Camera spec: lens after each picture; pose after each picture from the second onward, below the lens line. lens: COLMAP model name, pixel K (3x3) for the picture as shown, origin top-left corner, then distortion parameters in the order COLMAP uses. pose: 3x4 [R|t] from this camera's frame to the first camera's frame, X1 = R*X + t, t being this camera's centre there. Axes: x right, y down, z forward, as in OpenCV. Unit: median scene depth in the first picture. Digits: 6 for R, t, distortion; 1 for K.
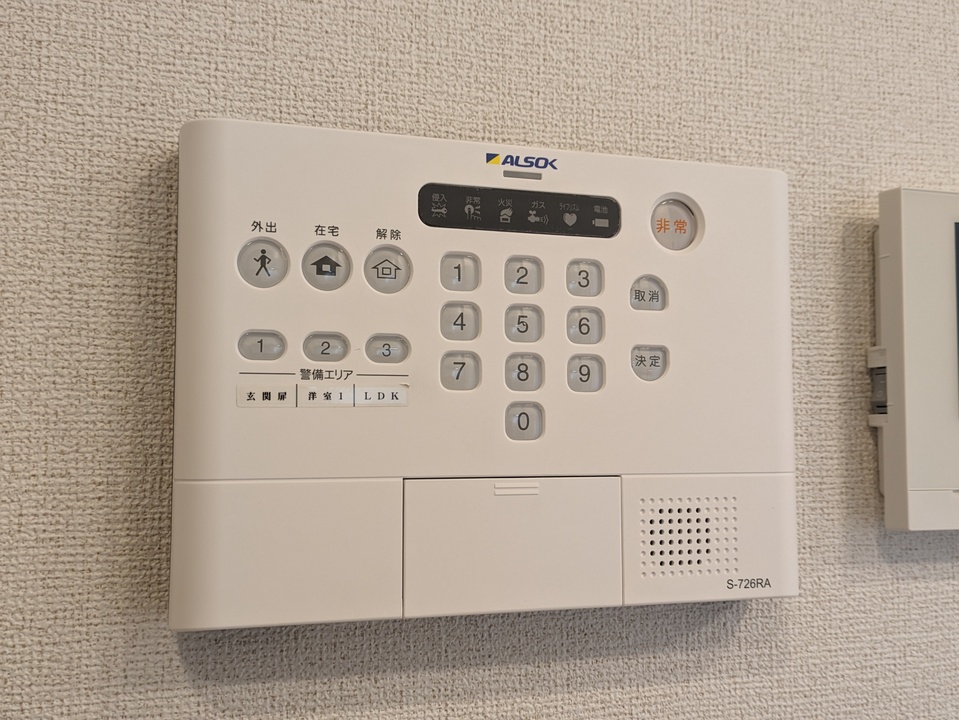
lens RADIAL K [[699.3, 0, 478.8], [0, 699.3, 358.5], [0, 0, 1]] dist [0.012291, -0.017738]
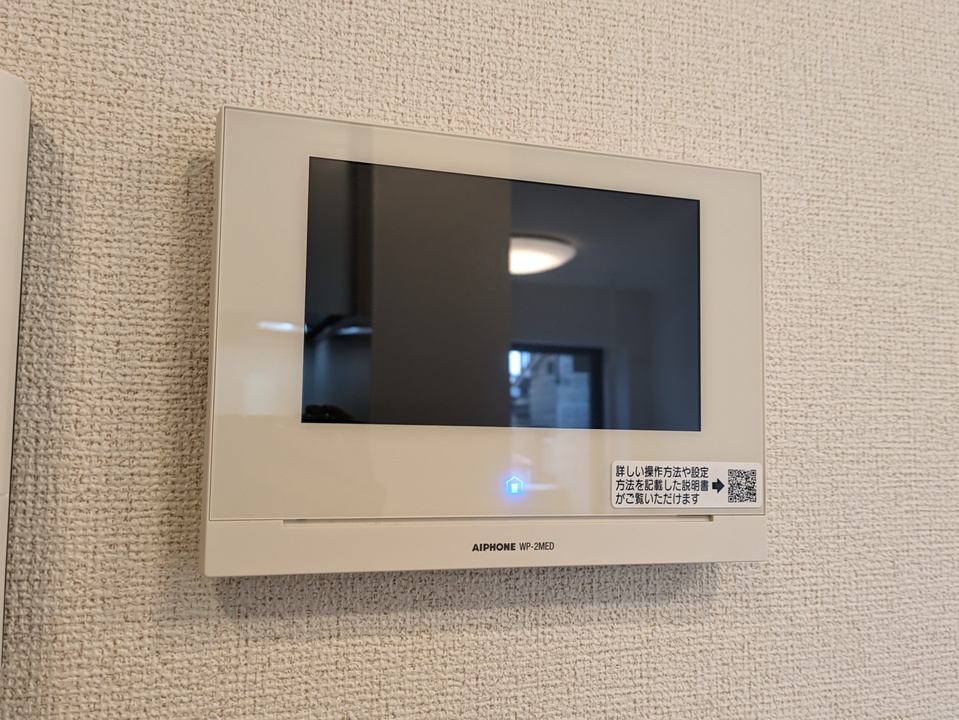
lens RADIAL K [[699.3, 0, 479.3], [0, 699.3, 363.3], [0, 0, 1]] dist [0.012291, -0.017738]
pose [[0.998345, 0.011613, 0.056315, 0.798618], [-0.010716, 0.999811, -0.016202, 0.033792], [-0.056493, 0.015571, 0.998282, 0.248146]]
